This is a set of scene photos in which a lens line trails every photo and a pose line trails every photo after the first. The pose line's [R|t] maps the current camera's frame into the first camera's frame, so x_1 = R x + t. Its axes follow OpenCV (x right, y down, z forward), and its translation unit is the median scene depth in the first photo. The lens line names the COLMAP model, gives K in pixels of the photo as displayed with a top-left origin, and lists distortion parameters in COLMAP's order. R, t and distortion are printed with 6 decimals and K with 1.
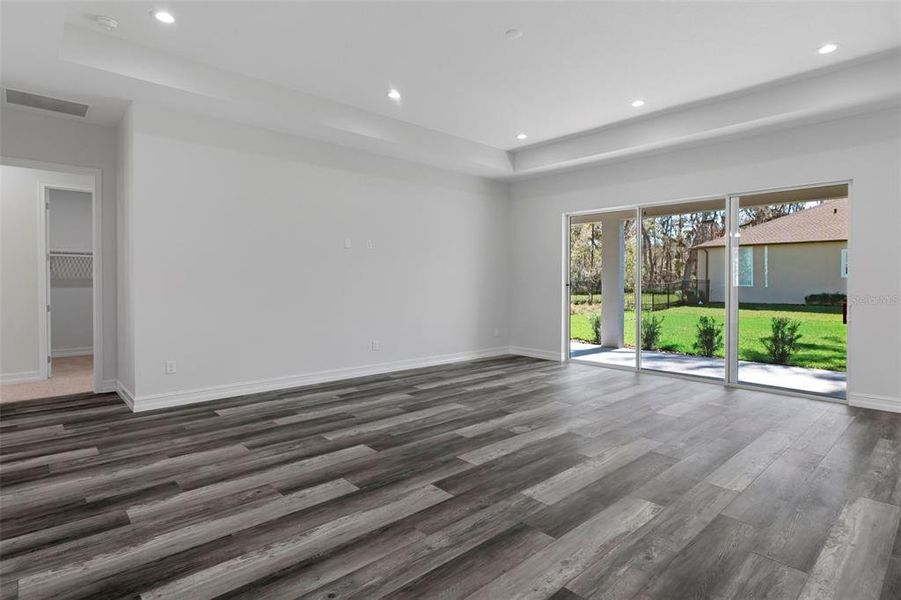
lens RADIAL K [[467.7, 0, 458.3], [0, 467.7, 297.0], [0, 0, 1]] dist [0.002522, -0.000172]
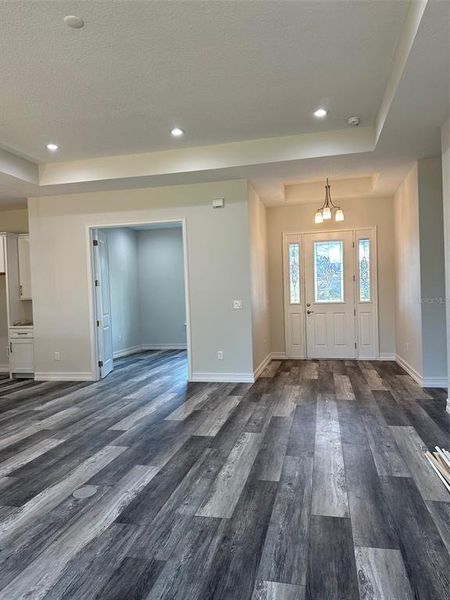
lens RADIAL K [[420.6, 0, 225.0], [0, 420.6, 300.0], [0, 0, 1]] dist [0.061924, -0.074299]
pose [[-0.829969, 0.032172, -0.556881, 0.441763], [0.013589, 0.999205, 0.037472, -0.088276], [0.557644, 0.023533, -0.829746, 2.316263]]
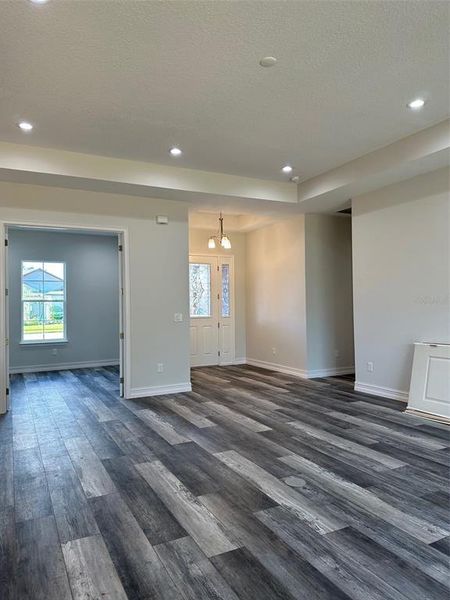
lens RADIAL K [[420.6, 0, 225.0], [0, 420.6, 300.0], [0, 0, 1]] dist [0.061924, -0.074299]
pose [[-0.276293, -0.009924, -0.961022, 1.271518], [-0.017121, 0.999839, -0.005403, -0.072577], [0.960921, 0.014961, -0.276418, 1.465799]]
